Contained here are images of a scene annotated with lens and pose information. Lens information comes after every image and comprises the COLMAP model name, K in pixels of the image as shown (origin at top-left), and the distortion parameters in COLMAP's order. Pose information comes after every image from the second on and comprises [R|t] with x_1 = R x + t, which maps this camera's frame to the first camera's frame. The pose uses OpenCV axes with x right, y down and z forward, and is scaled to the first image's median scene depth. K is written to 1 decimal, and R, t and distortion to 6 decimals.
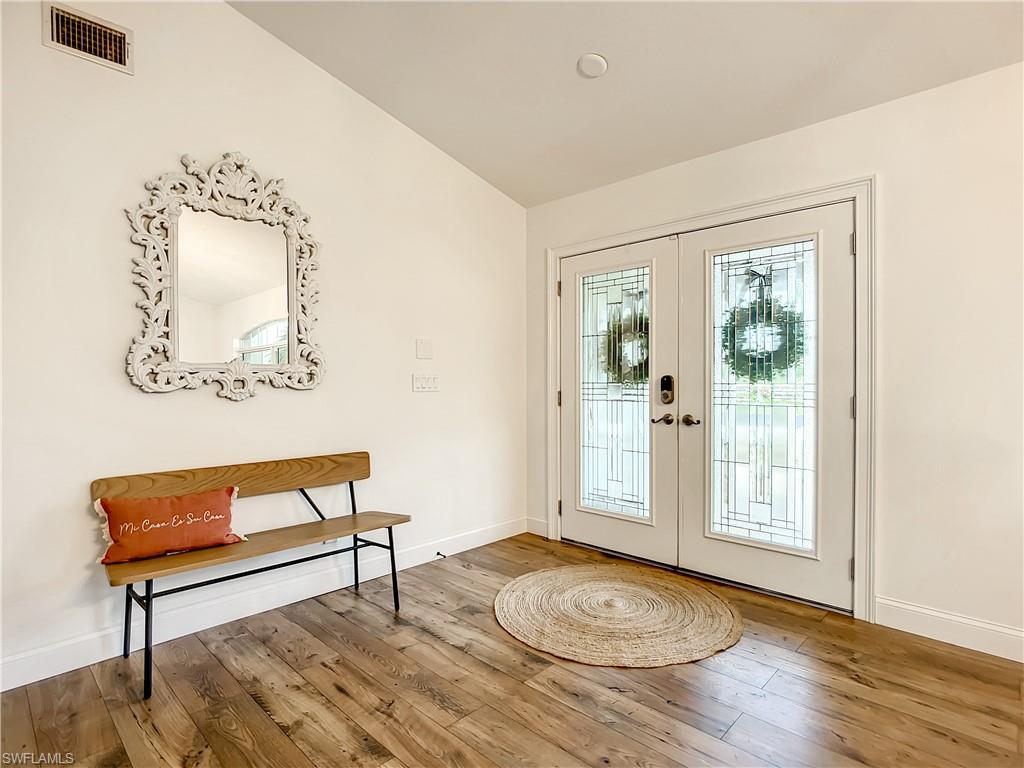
lens RADIAL K [[534.8, 0, 515.3], [0, 534.8, 379.7], [0, 0, 1]] dist [-0.008989, 0.001845]
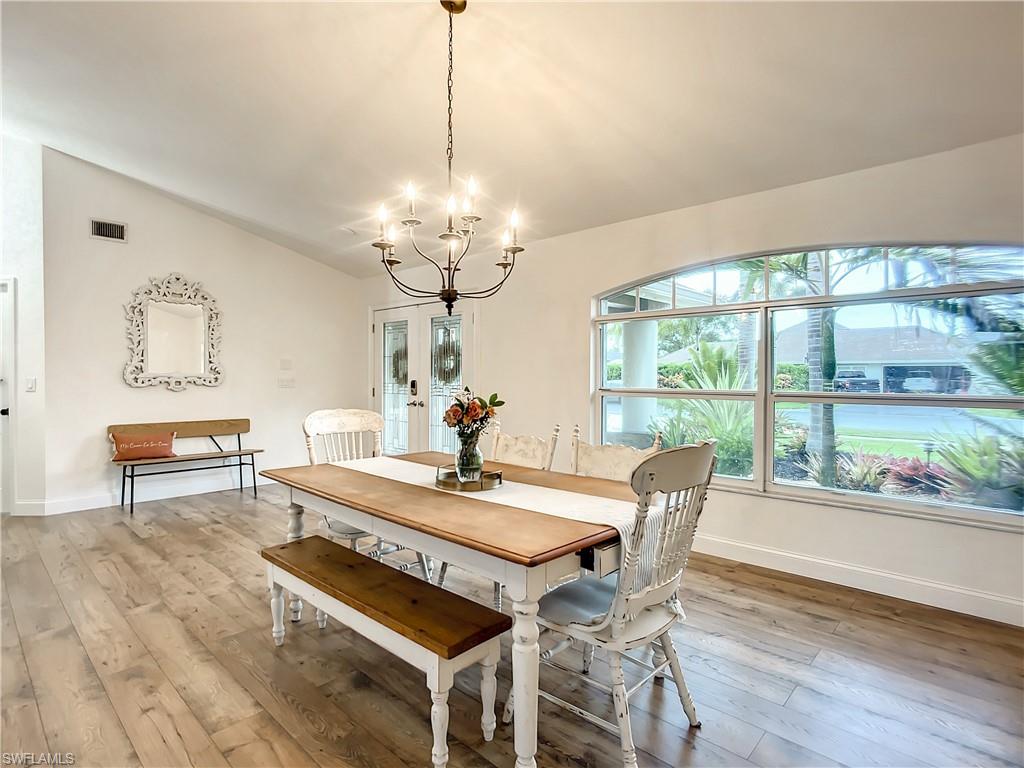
lens RADIAL K [[534.8, 0, 515.3], [0, 534.8, 379.7], [0, 0, 1]] dist [-0.008989, 0.001845]
pose [[0.999882, 0.006750, 0.013798, 0.758245], [-0.006774, 0.999976, 0.001704, -0.018785], [-0.013786, -0.001797, 0.999903, -1.079062]]
